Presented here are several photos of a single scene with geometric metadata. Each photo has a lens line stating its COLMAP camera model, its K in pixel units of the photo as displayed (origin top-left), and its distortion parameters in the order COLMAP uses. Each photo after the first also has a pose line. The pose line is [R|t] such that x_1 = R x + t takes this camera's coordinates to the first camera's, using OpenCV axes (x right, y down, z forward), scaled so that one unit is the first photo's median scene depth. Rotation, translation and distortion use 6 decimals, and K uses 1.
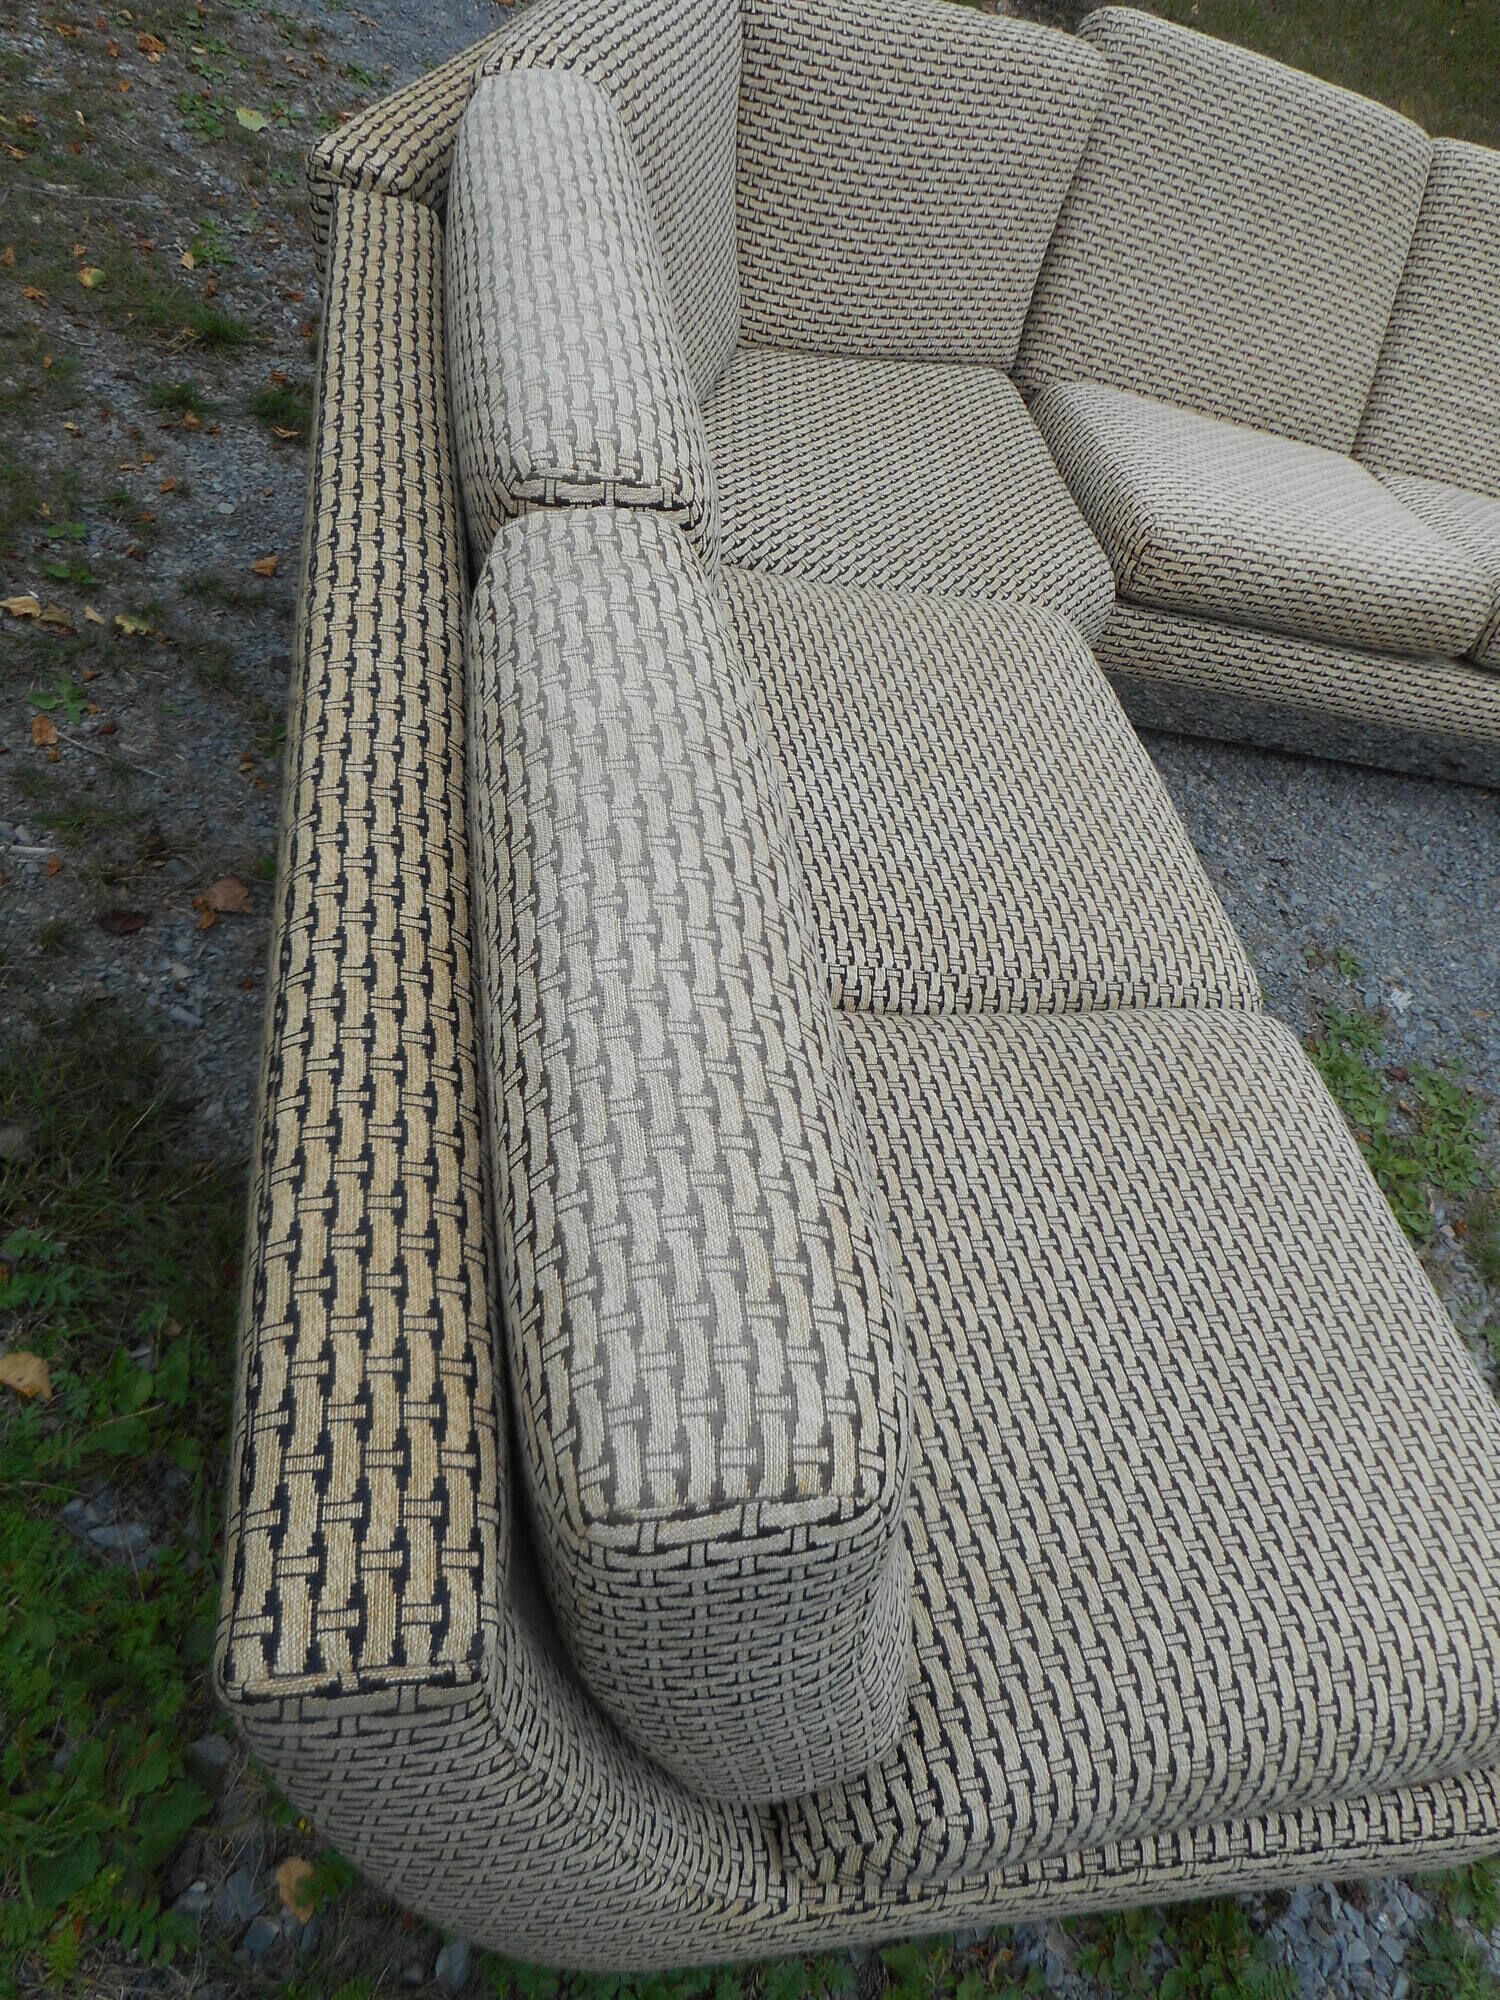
lens RADIAL K [[1474.1, 0, 751.9], [0, 1474.1, 997.9], [0, 0, 1]] dist [0.000430, -0.000233]
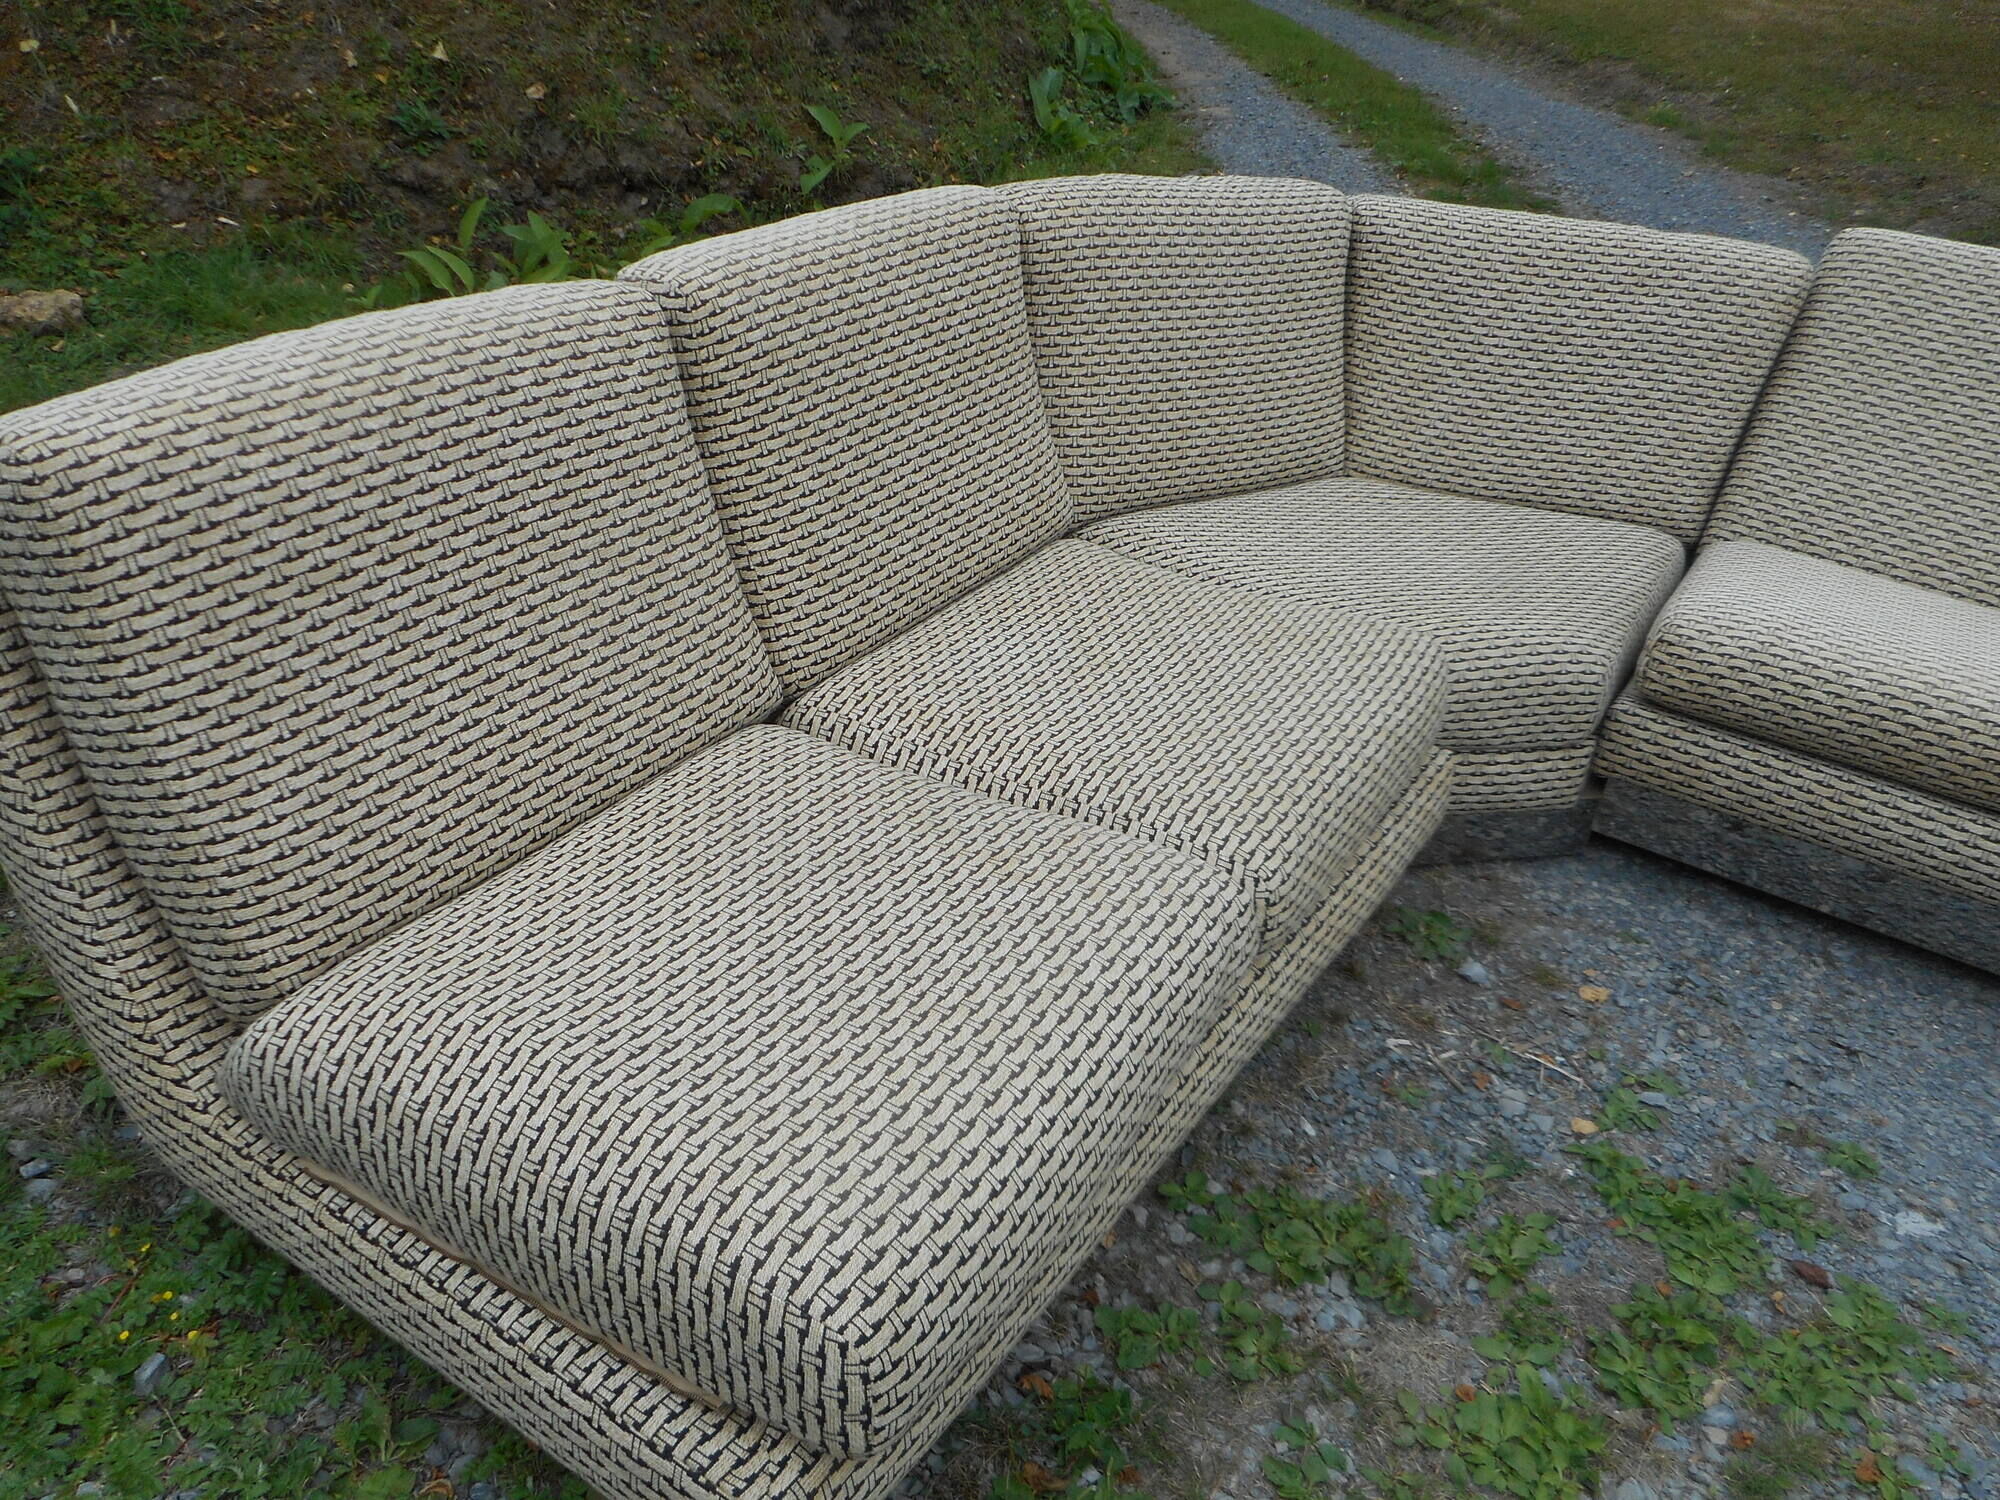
lens RADIAL K [[1474.1, 0, 1000.3], [0, 1474.1, 753.8], [0, 0, 1]] dist [0.000430, -0.000233]
pose [[0.730907, 0.112065, -0.673213, 0.604150], [-0.390487, 0.877678, -0.277850, 0.184377], [0.559728, 0.465963, 0.685261, 0.149393]]
